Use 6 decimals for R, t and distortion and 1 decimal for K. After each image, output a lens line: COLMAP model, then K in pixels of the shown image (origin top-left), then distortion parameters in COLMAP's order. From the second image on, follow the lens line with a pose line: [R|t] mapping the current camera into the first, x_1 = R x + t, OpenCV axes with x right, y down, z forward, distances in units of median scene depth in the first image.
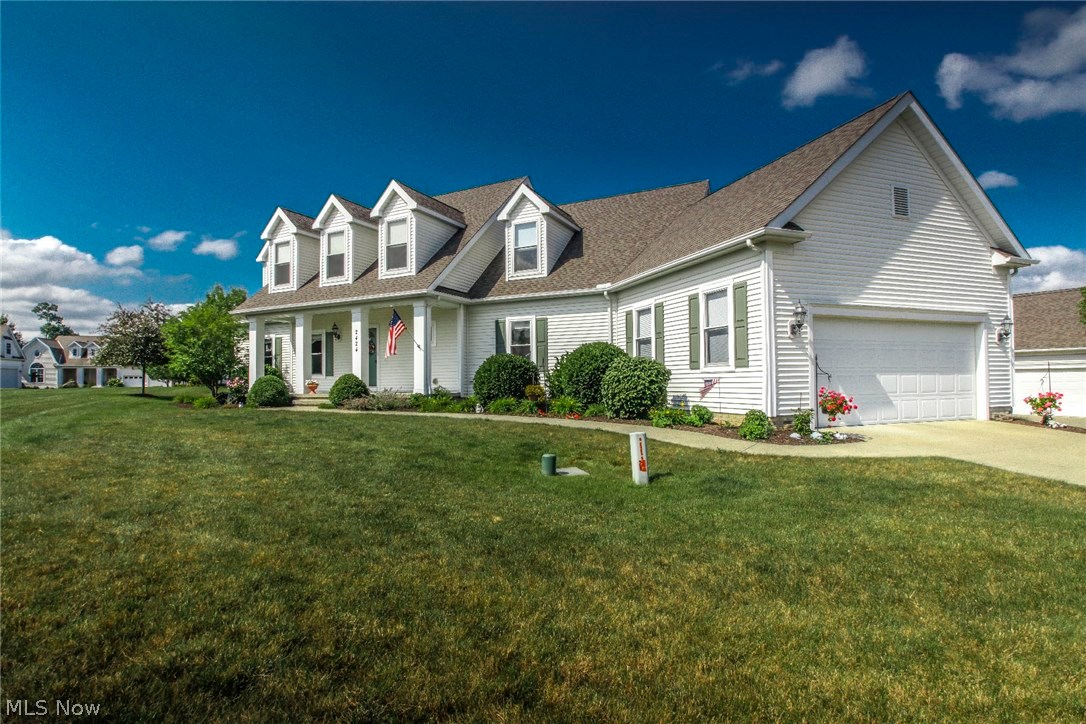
lens RADIAL K [[561.8, 0, 543.0], [0, 561.8, 362.0], [0, 0, 1]] dist [-0.001128, -0.000083]
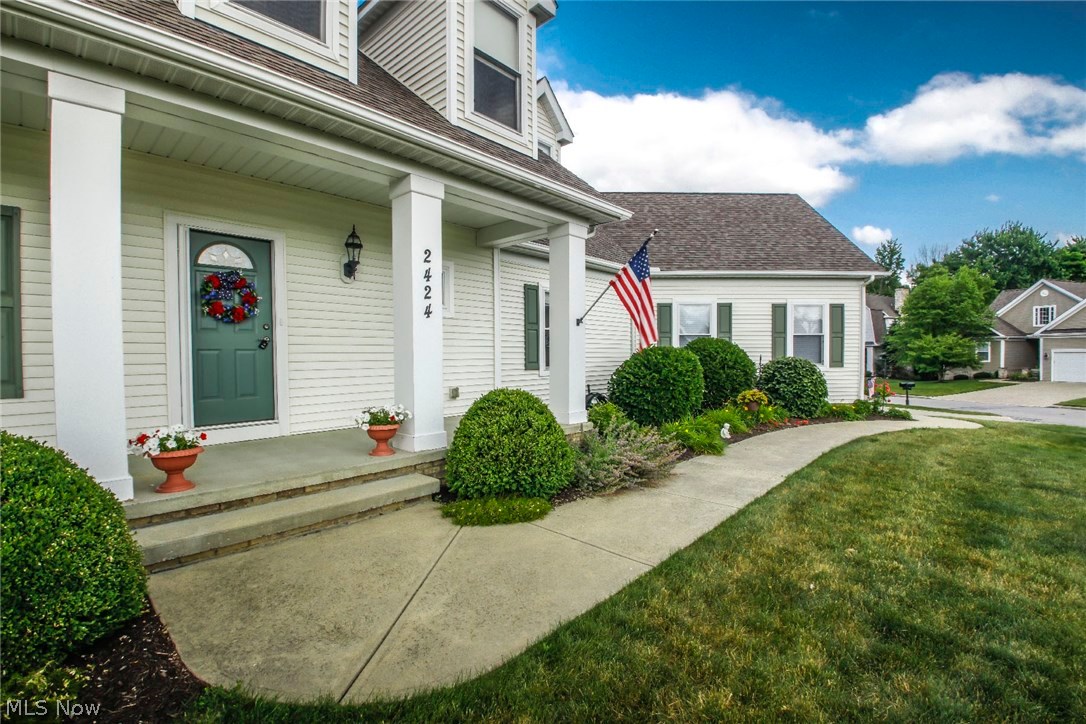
lens RADIAL K [[476.6, 0, 543.0], [0, 476.6, 362.0], [0, 0, 1]] dist [0.000794, 0.000043]
pose [[0.262867, -0.003426, 0.964826, -0.576440], [-0.031007, 0.999447, 0.011997, 0.002525], [-0.964334, -0.033070, 0.262616, 0.866650]]
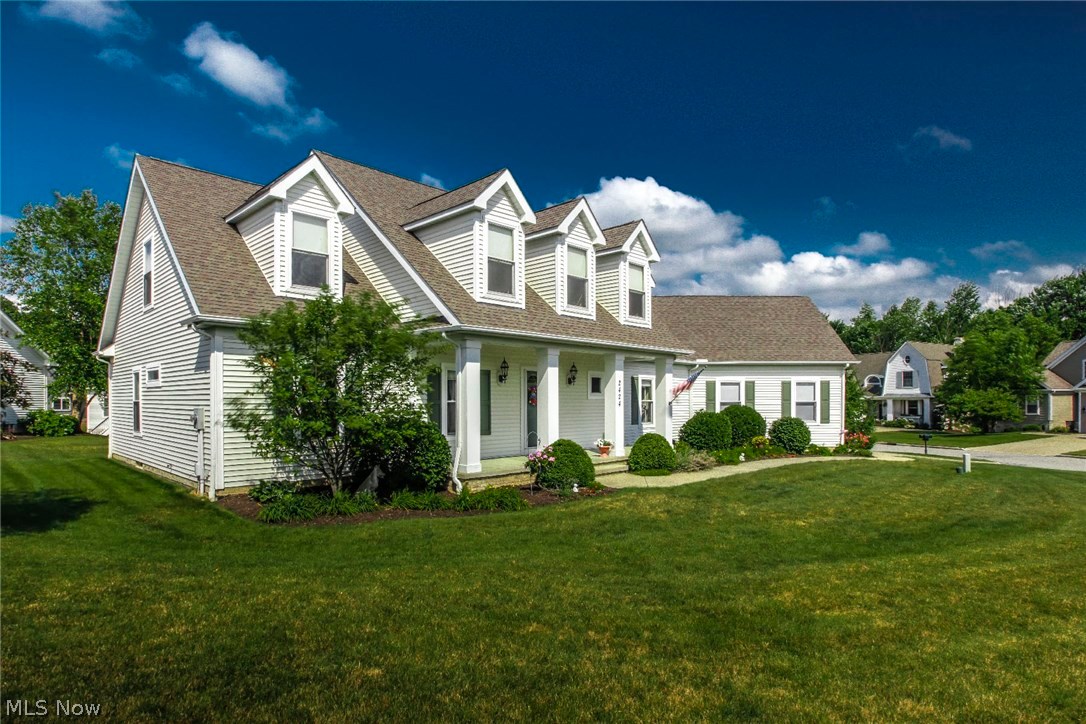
lens RADIAL K [[567.6, 0, 548.5], [0, 567.6, 400.7], [0, 0, 1]] dist [-0.001821, -0.000170]
pose [[0.295291, 0.011212, 0.955341, -1.189496], [-0.035408, 0.999373, -0.000784, -0.021774], [-0.954751, -0.033596, 0.295503, 0.851180]]
